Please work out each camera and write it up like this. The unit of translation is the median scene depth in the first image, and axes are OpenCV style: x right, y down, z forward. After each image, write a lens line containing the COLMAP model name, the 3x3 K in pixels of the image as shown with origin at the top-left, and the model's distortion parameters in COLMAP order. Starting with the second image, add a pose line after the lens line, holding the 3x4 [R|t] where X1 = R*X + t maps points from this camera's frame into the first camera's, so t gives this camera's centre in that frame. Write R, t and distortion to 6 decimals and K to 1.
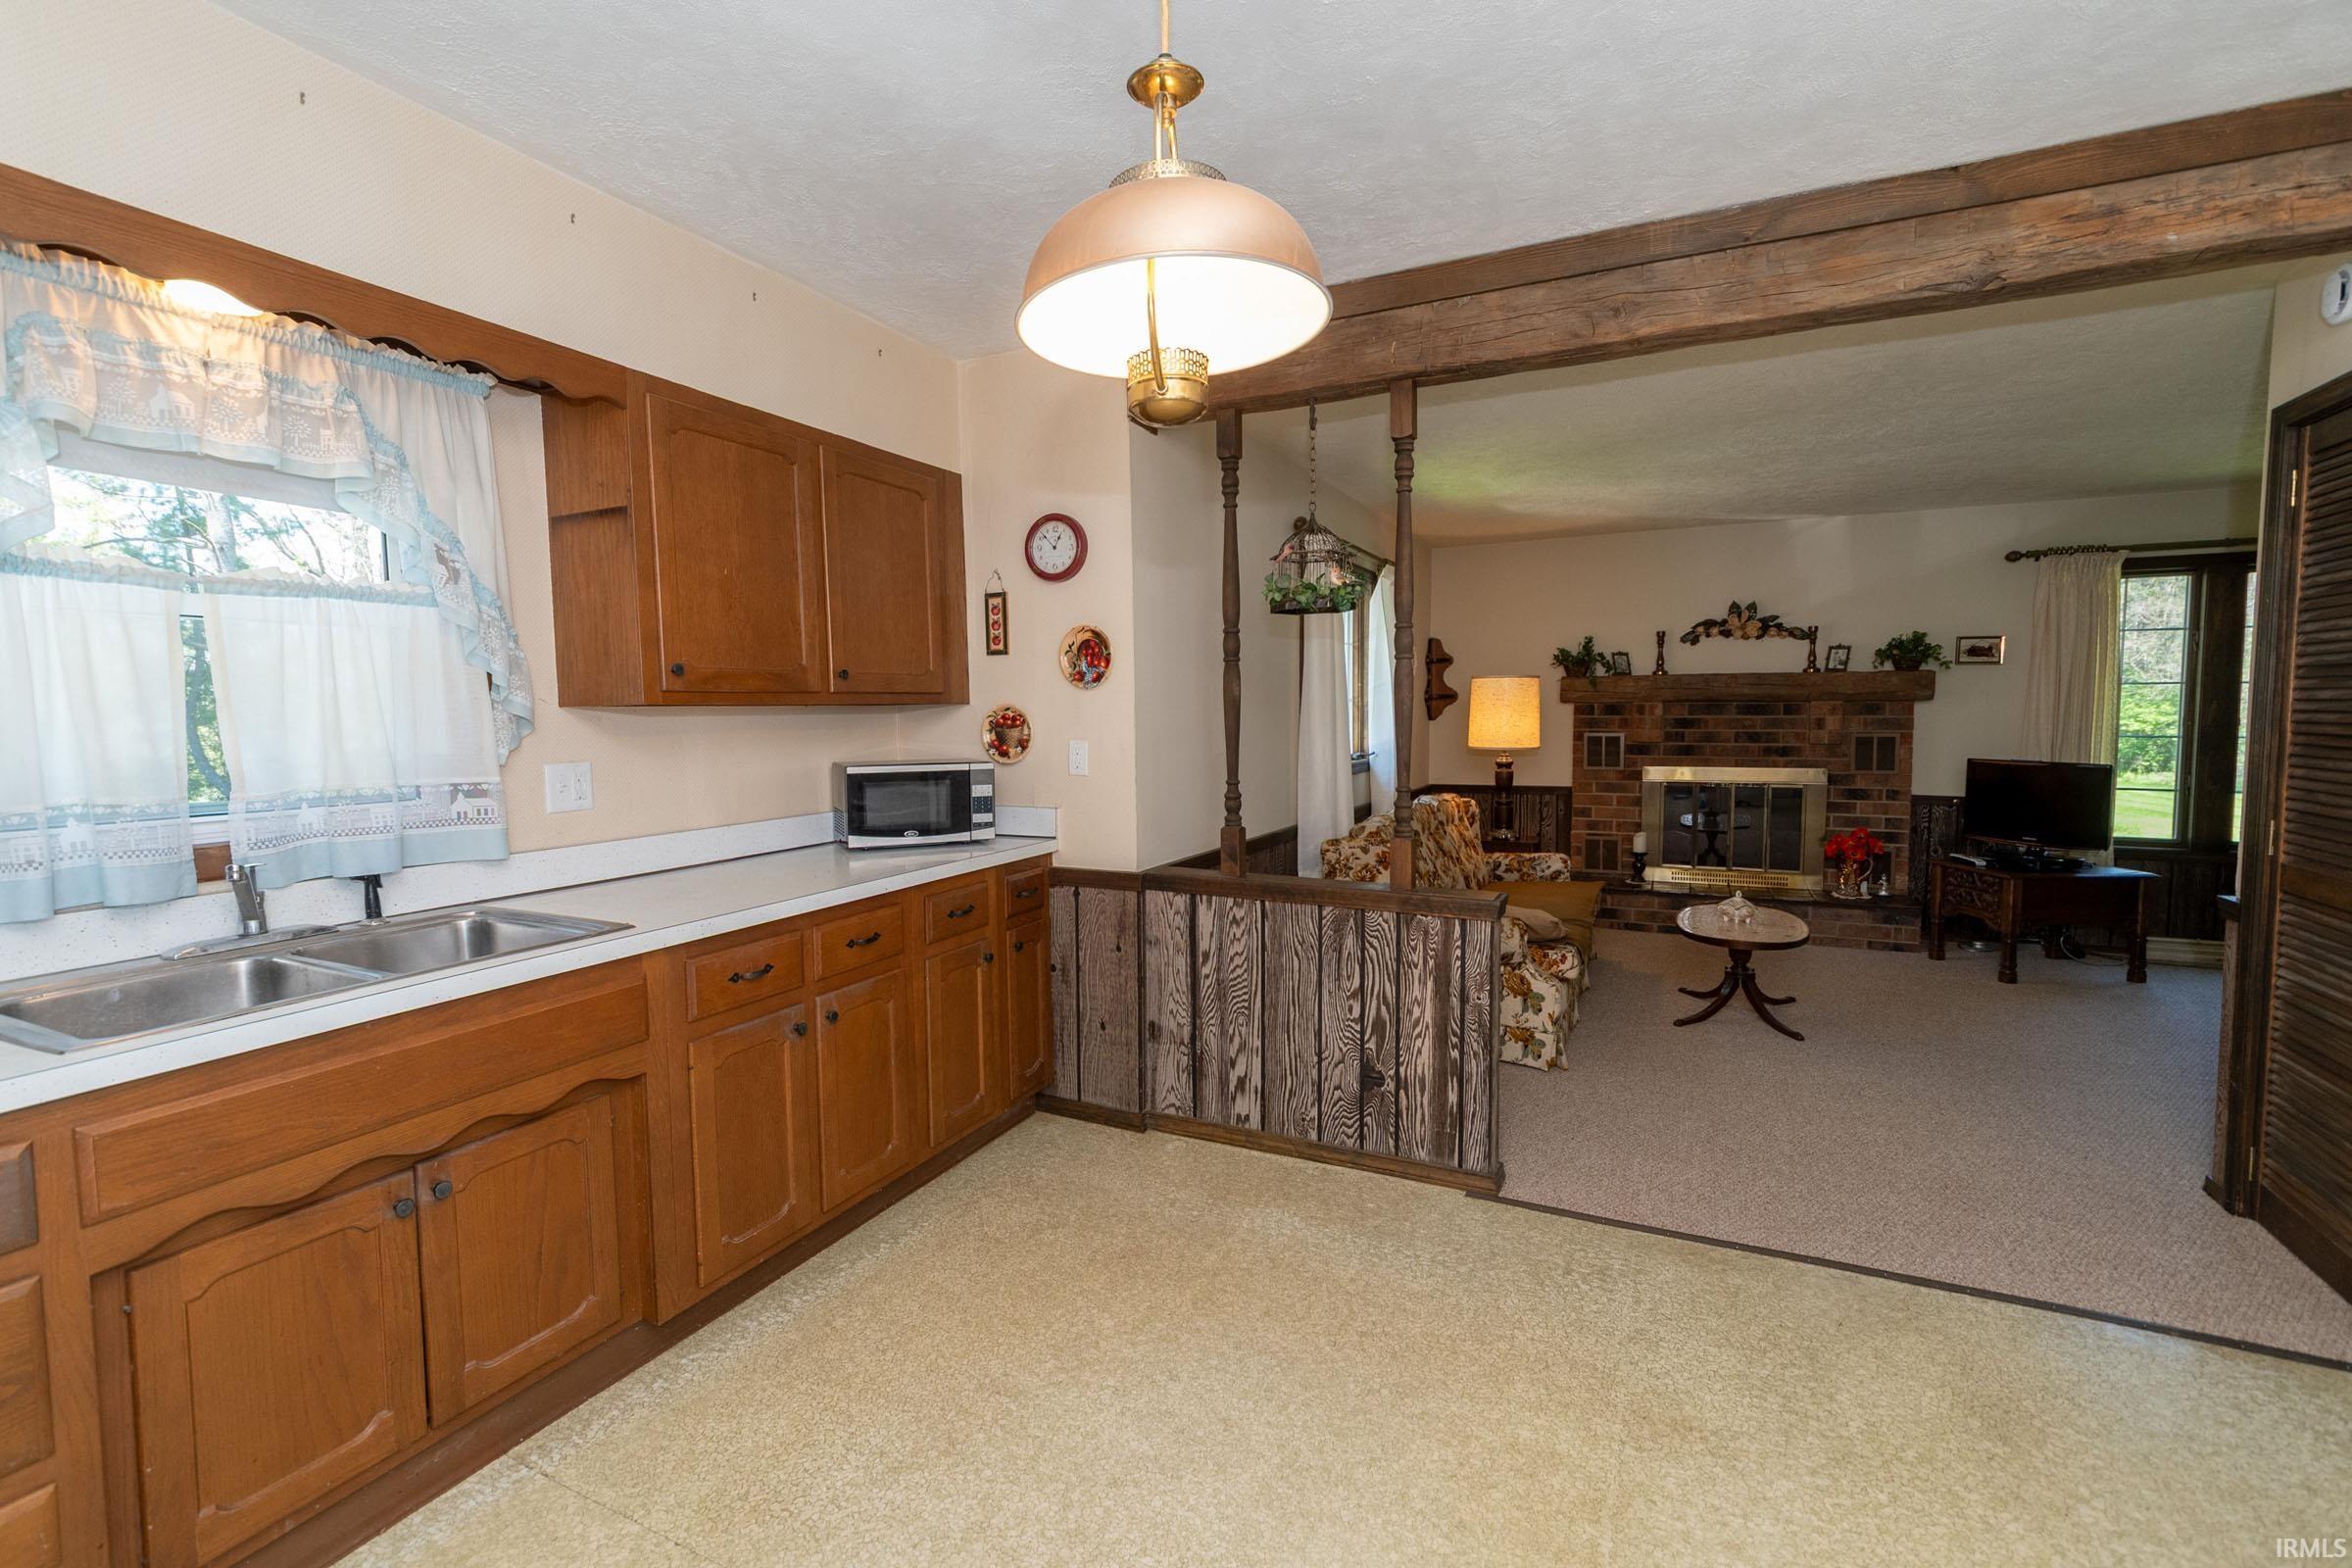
lens RADIAL K [[1018.2, 0, 1154.1], [0, 1018.2, 781.1], [0, 0, 1]] dist [-0.002686, -0.004331]
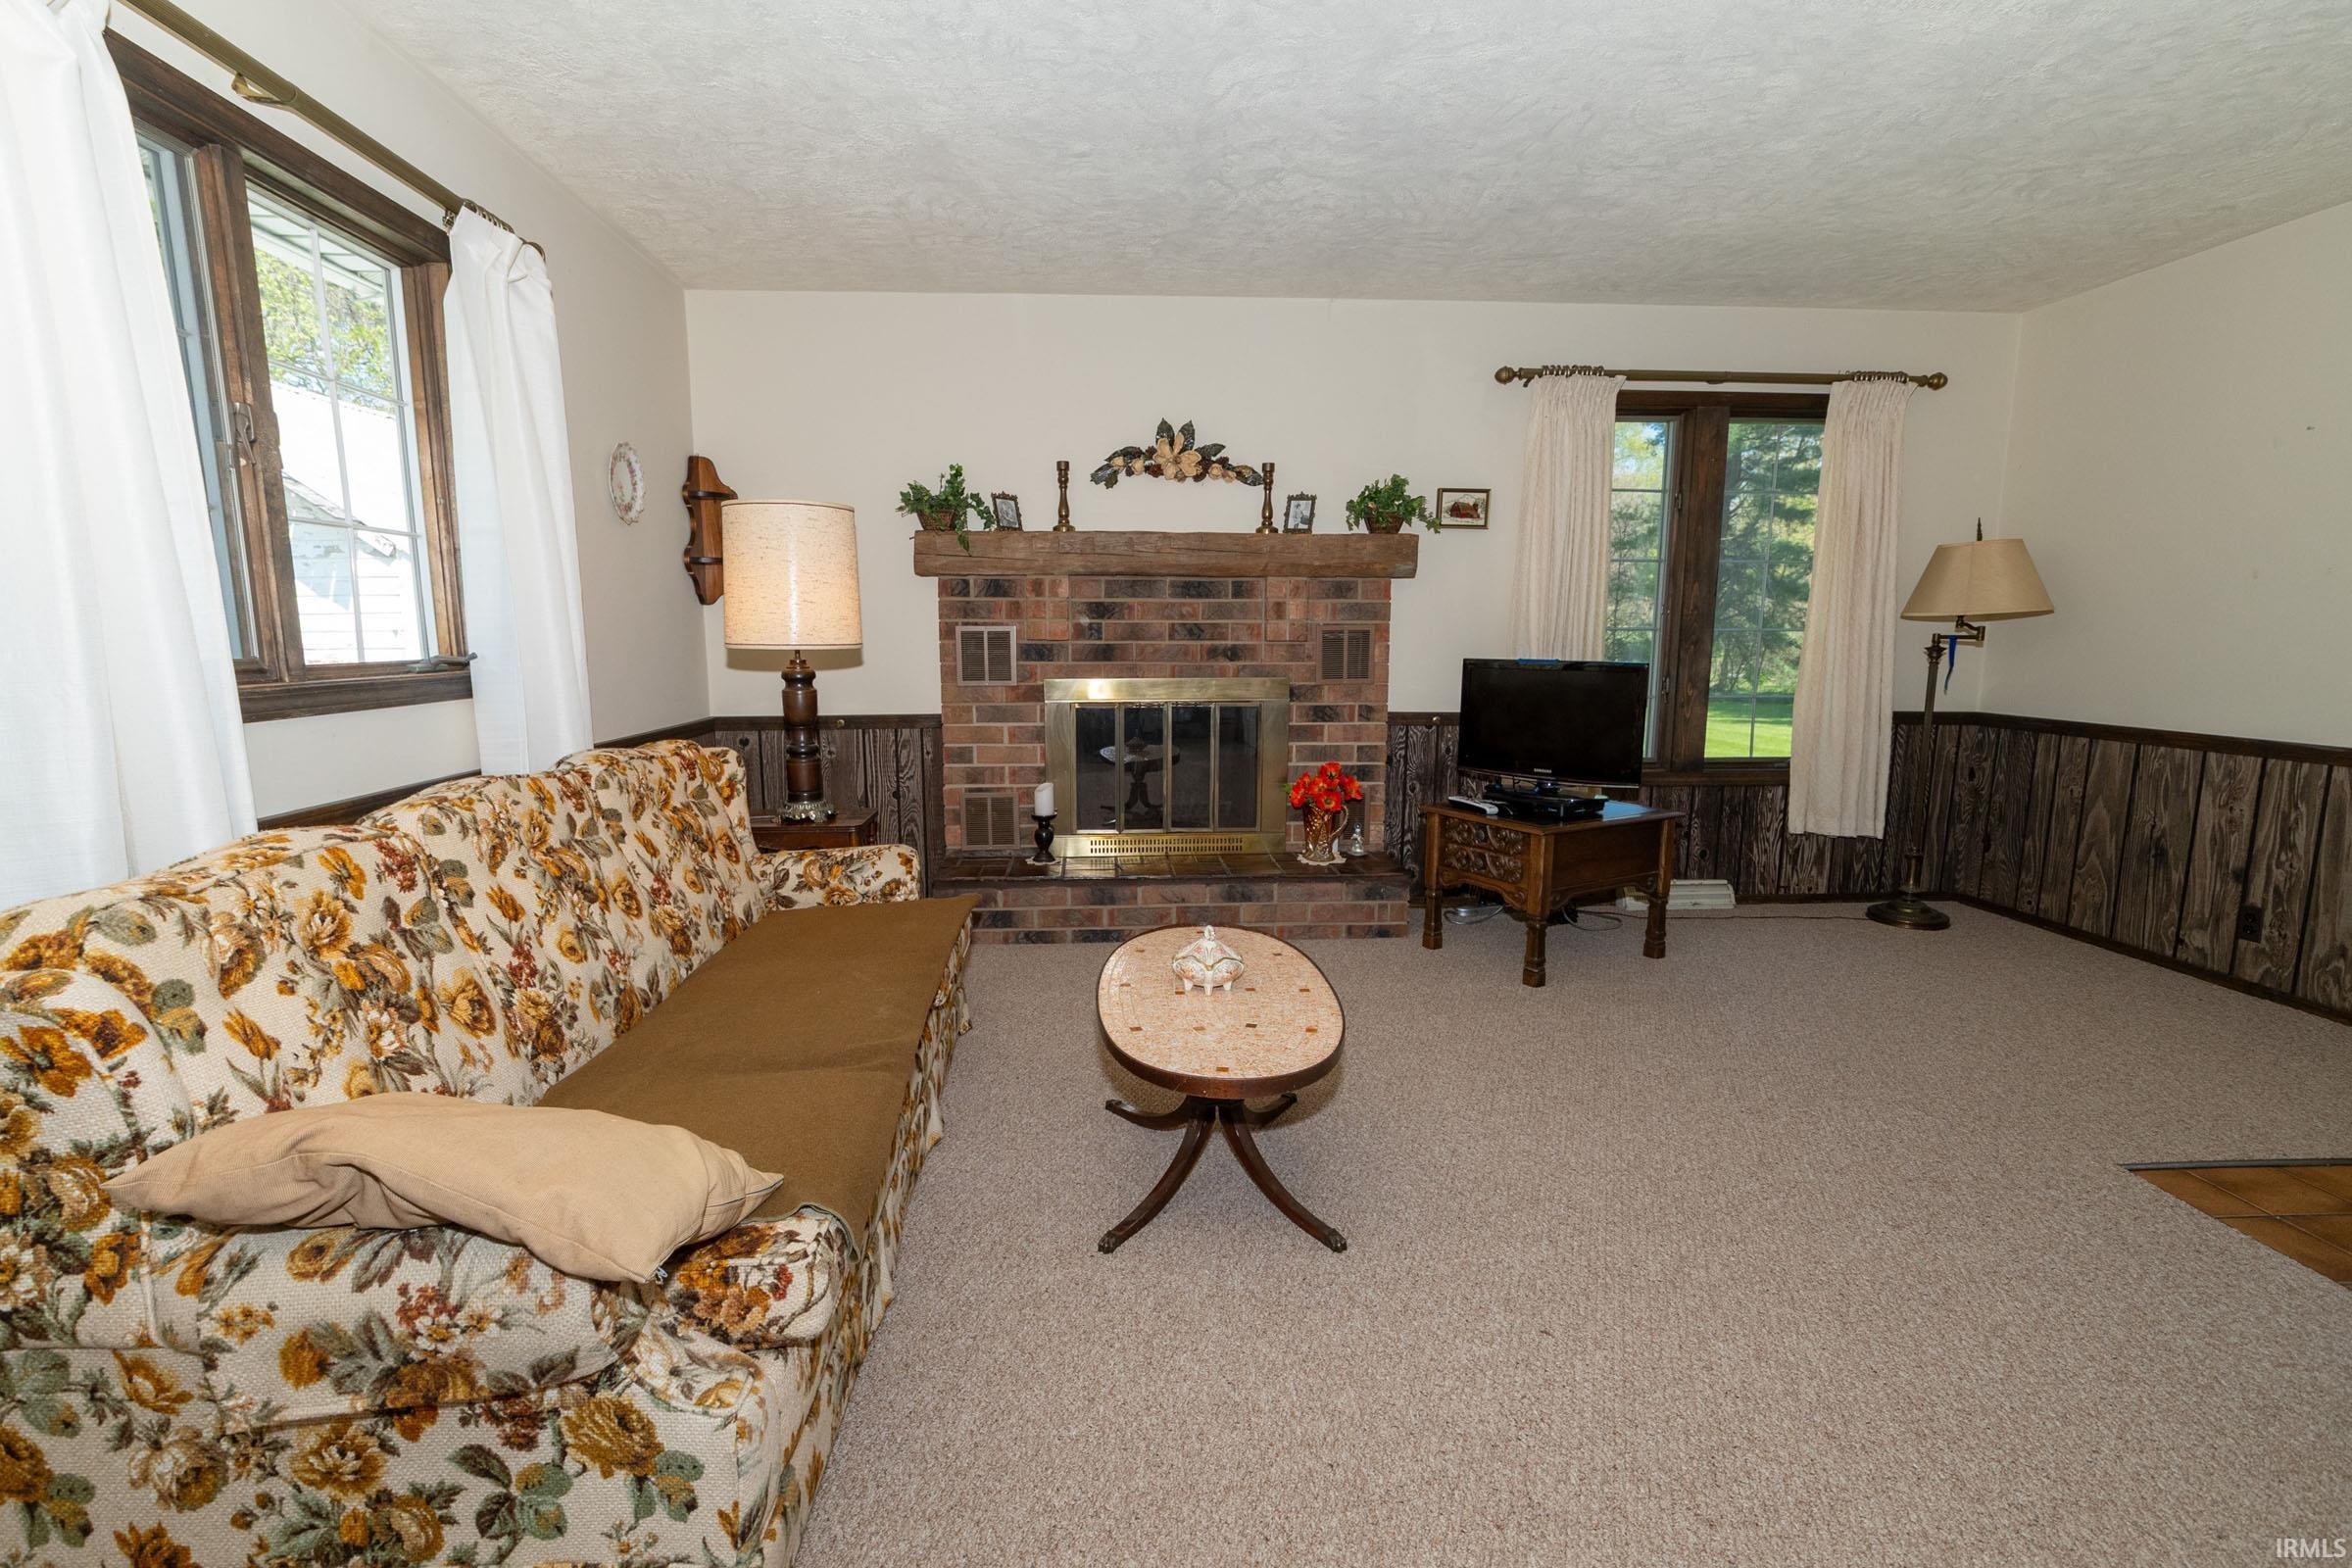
lens RADIAL K [[1018.2, 0, 1155.9], [0, 1018.2, 774.2], [0, 0, 1]] dist [-0.002686, -0.004331]
pose [[0.861667, -0.062789, 0.503575, 0.236434], [0.027414, 0.996626, 0.077358, -0.002757], [-0.506733, -0.052851, 0.860482, 0.453055]]
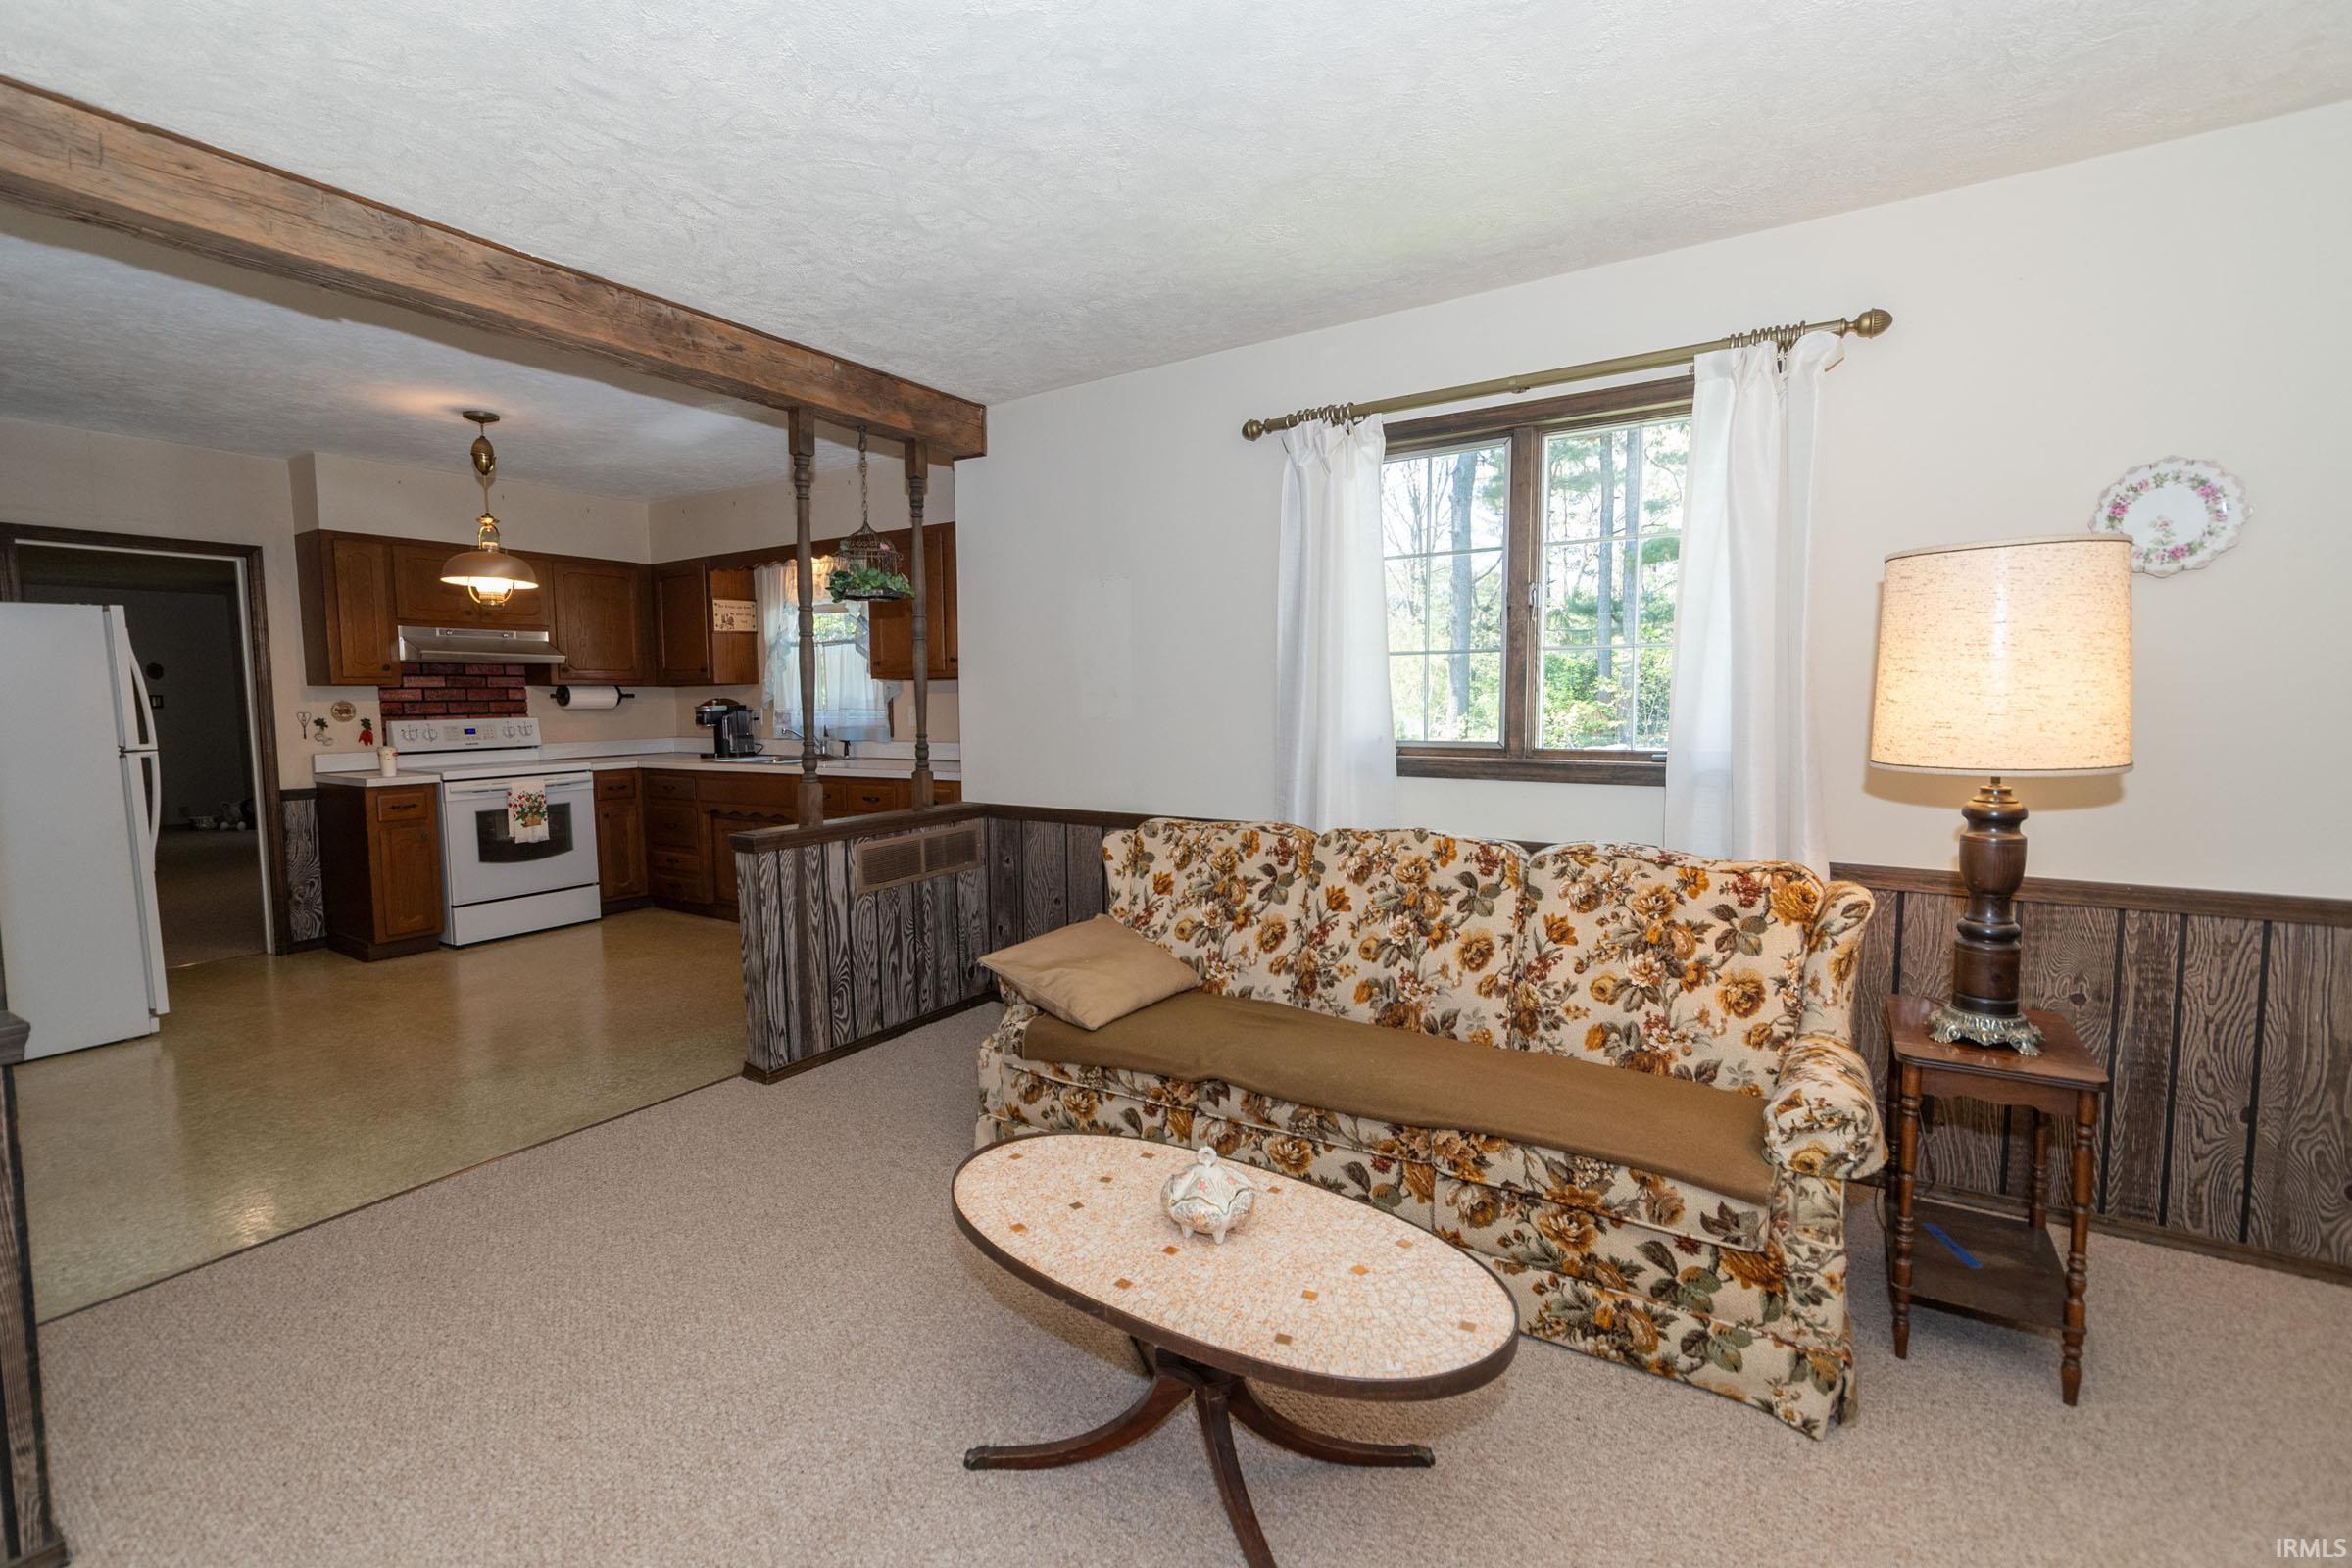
lens RADIAL K [[1018.2, 0, 1155.8], [0, 1018.2, 795.6], [0, 0, 1]] dist [-0.002686, -0.004331]
pose [[-0.095484, 0.103225, -0.990064, 0.622760], [-0.061298, 0.992111, 0.109350, -0.035991], [0.993542, 0.071131, -0.088403, 0.709573]]
